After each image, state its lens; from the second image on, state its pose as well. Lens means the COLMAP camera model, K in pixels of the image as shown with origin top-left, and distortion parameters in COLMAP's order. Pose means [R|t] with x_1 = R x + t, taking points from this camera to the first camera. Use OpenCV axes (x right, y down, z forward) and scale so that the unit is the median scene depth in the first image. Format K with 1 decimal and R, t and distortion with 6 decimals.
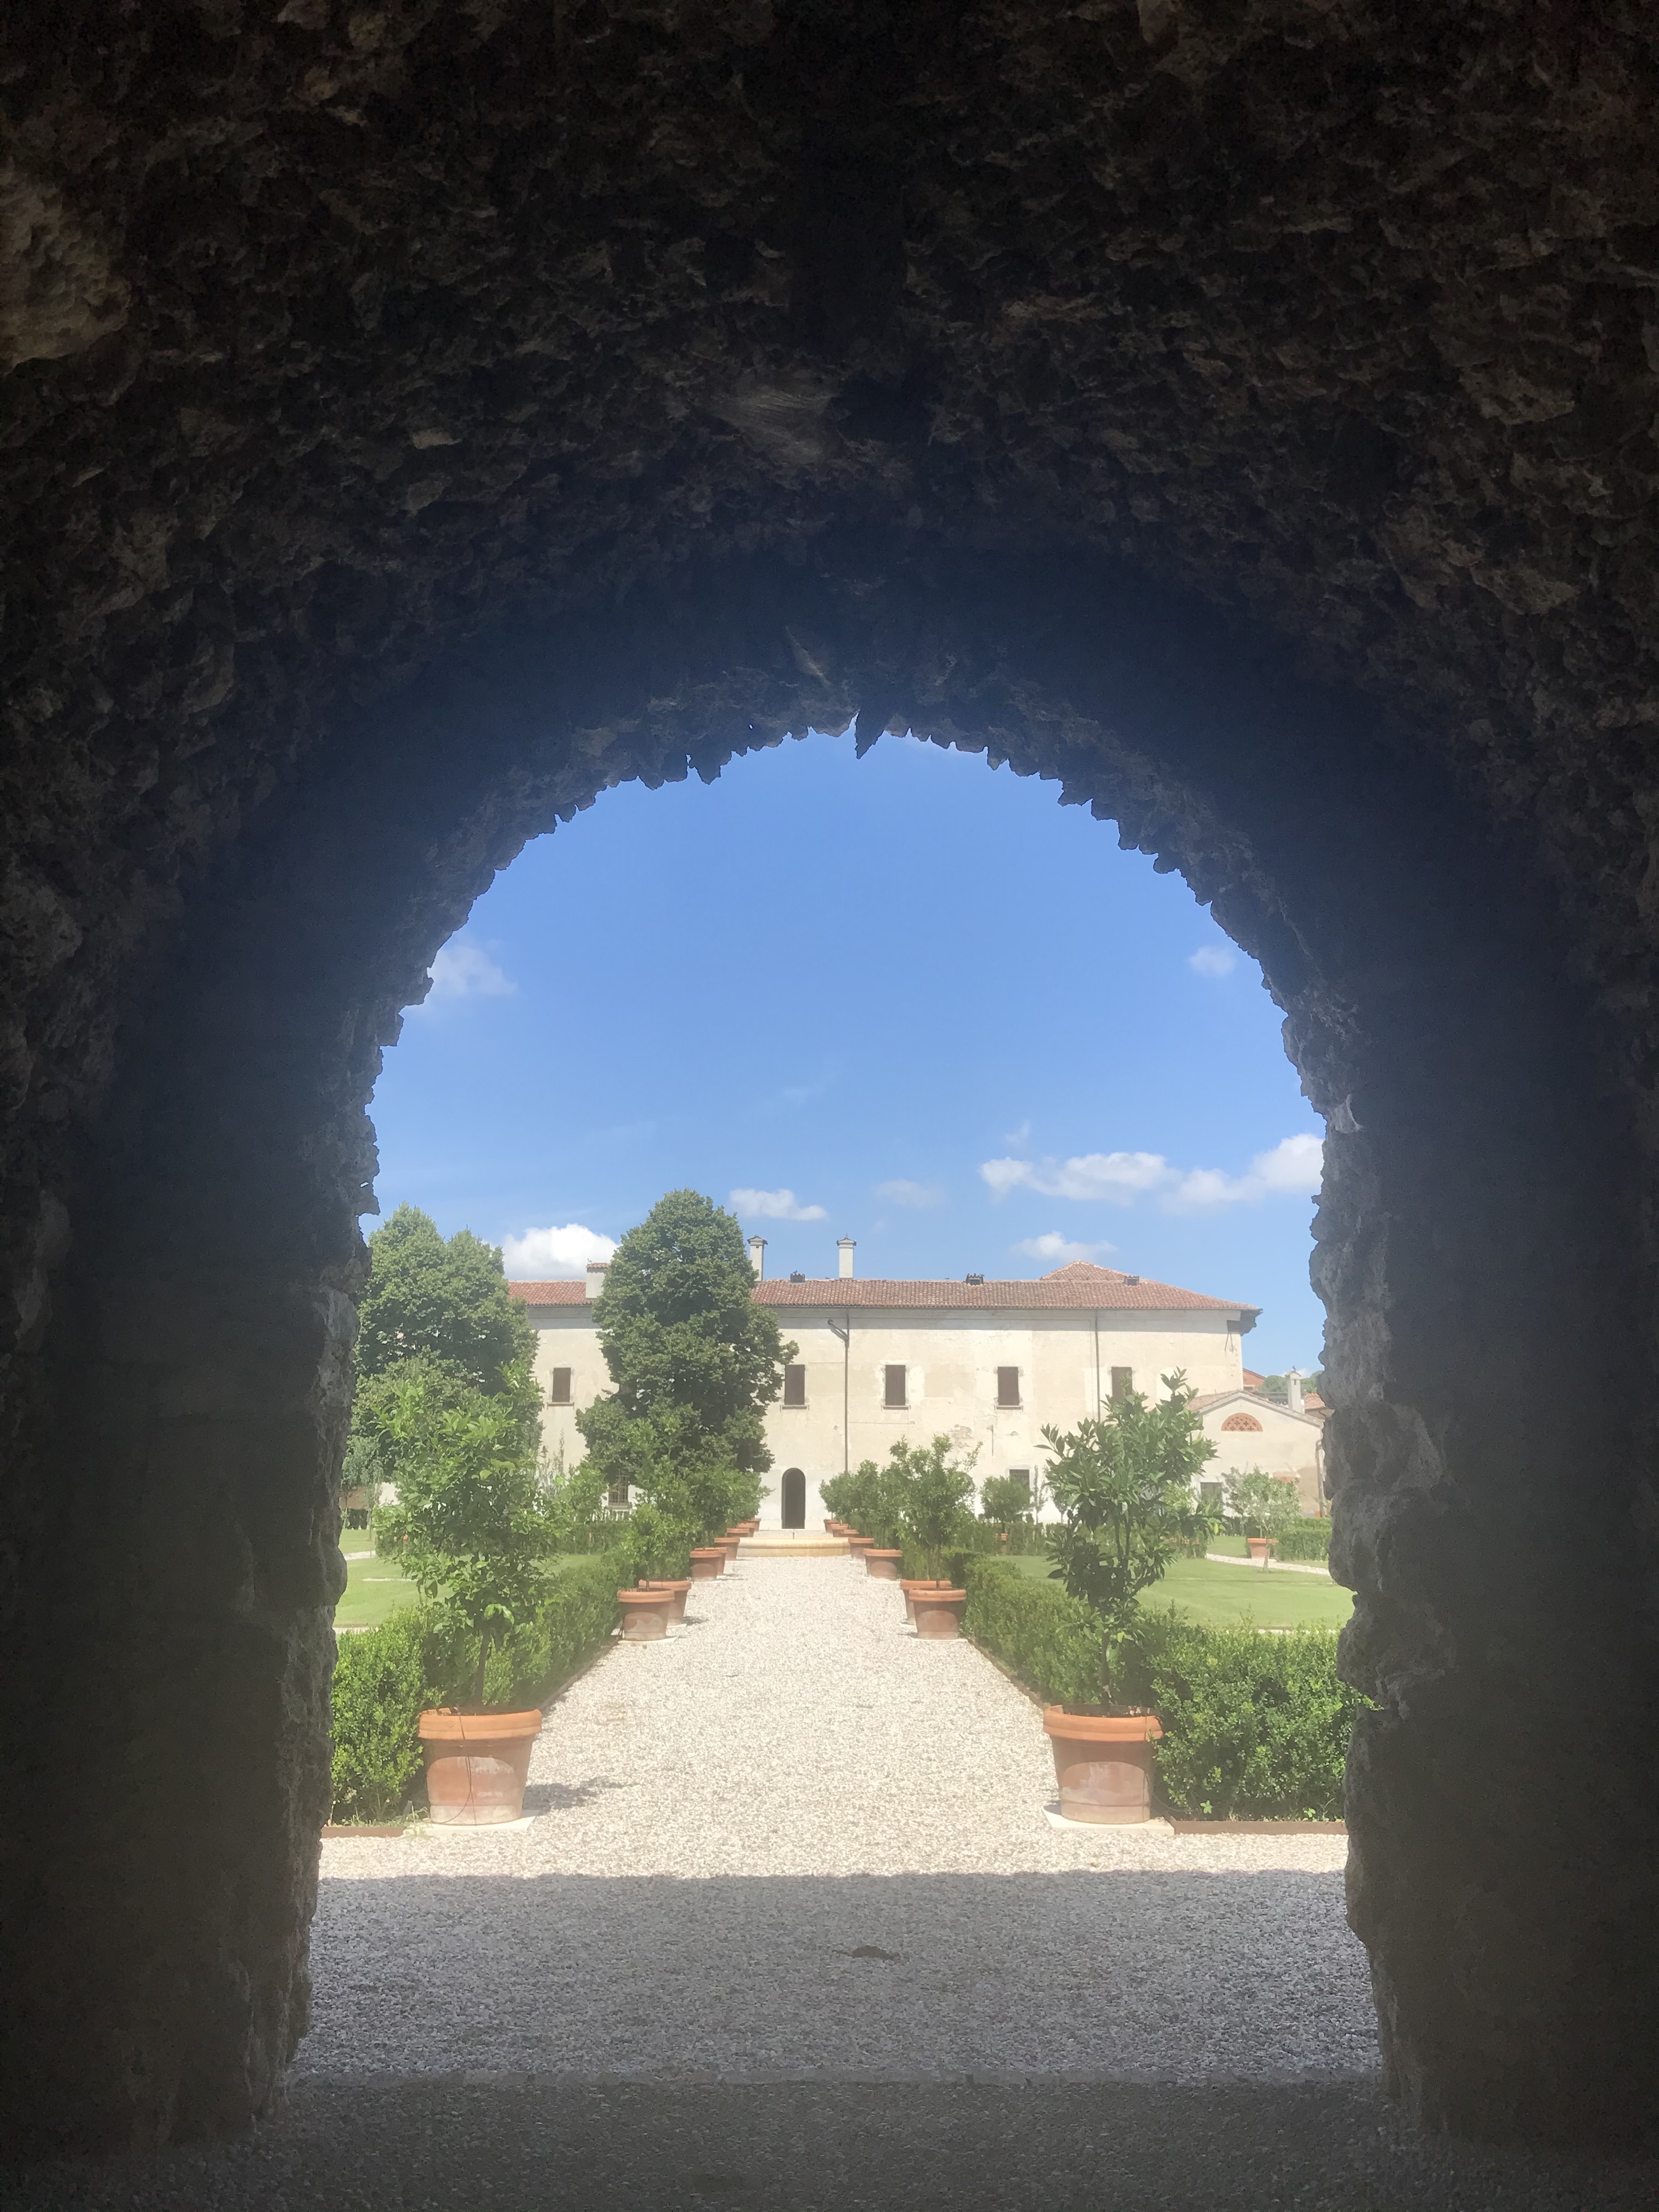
lens RADIAL K [[1810.6, 0, 881.5], [0, 1810.6, 1079.3], [0, 0, 1]] dist [0.132771, 0.000812]
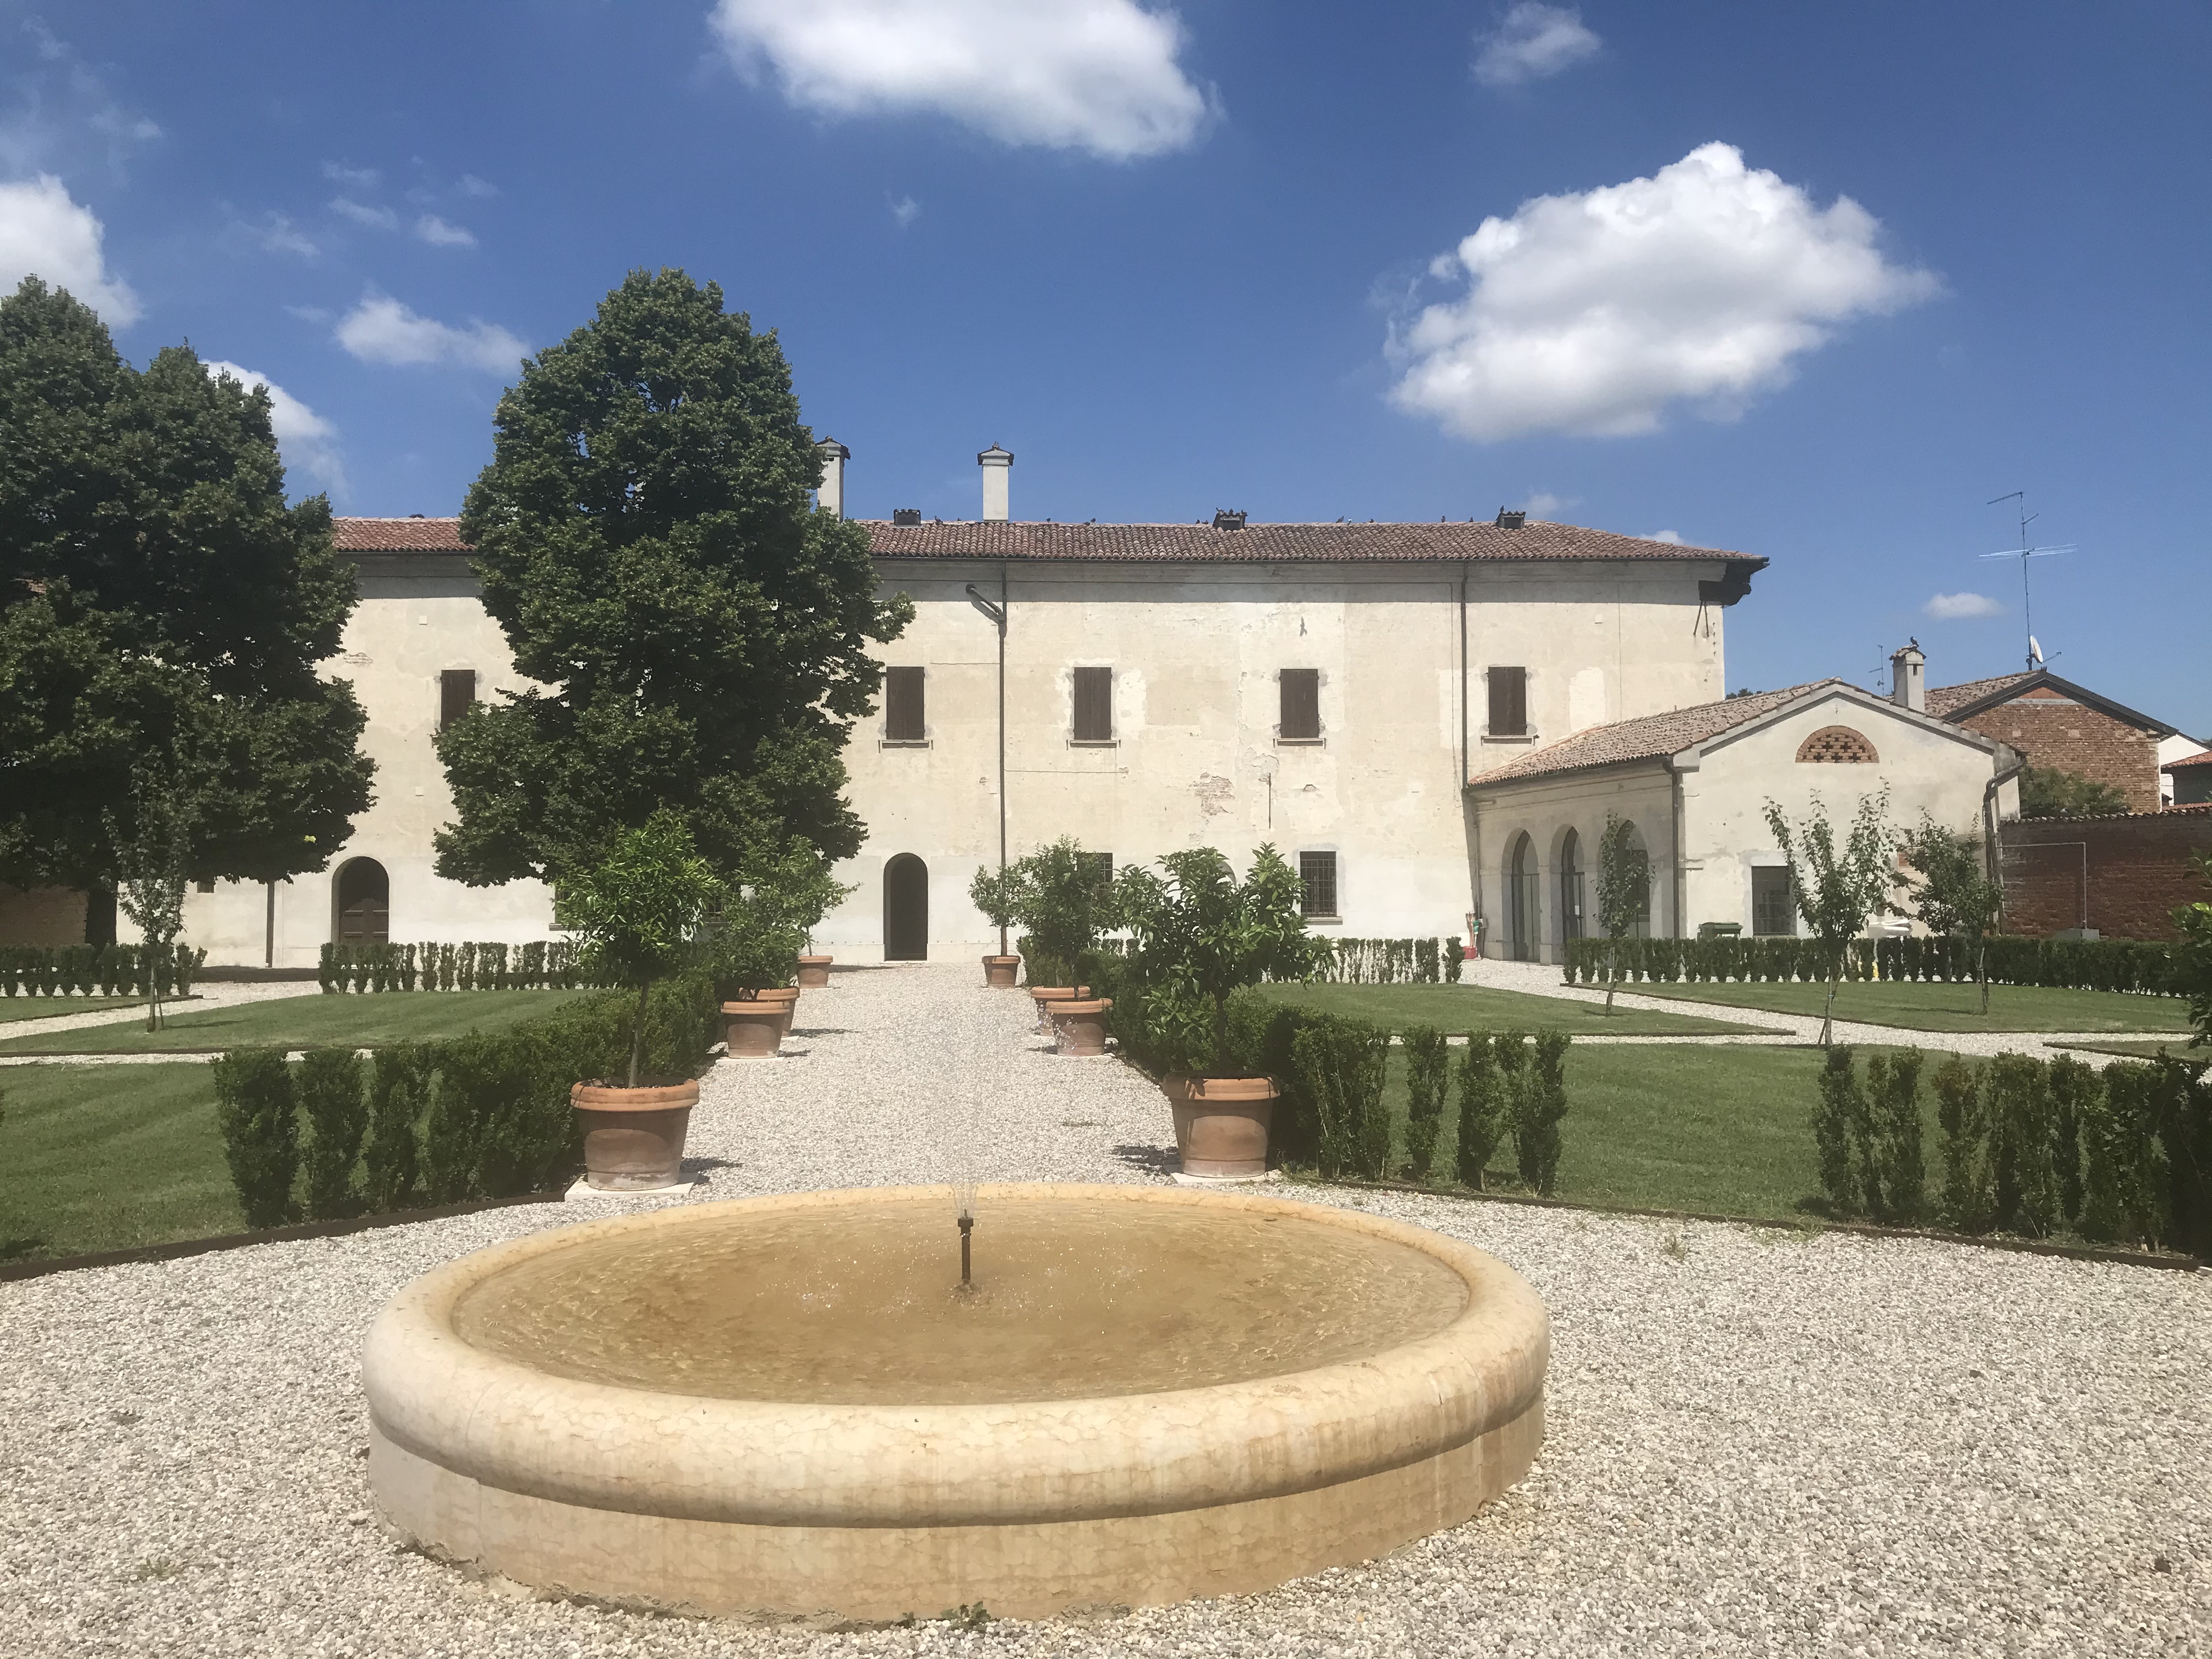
lens RADIAL K [[1837.9, 0, 1106.0], [0, 1837.9, 829.5], [0, 0, 1]] dist [0.031055, 0.006035]
pose [[0.998044, -0.007663, 0.062048, -0.023037], [-0.004200, 0.981999, 0.188842, 0.102188], [-0.062378, -0.188733, 0.980045, 0.457439]]
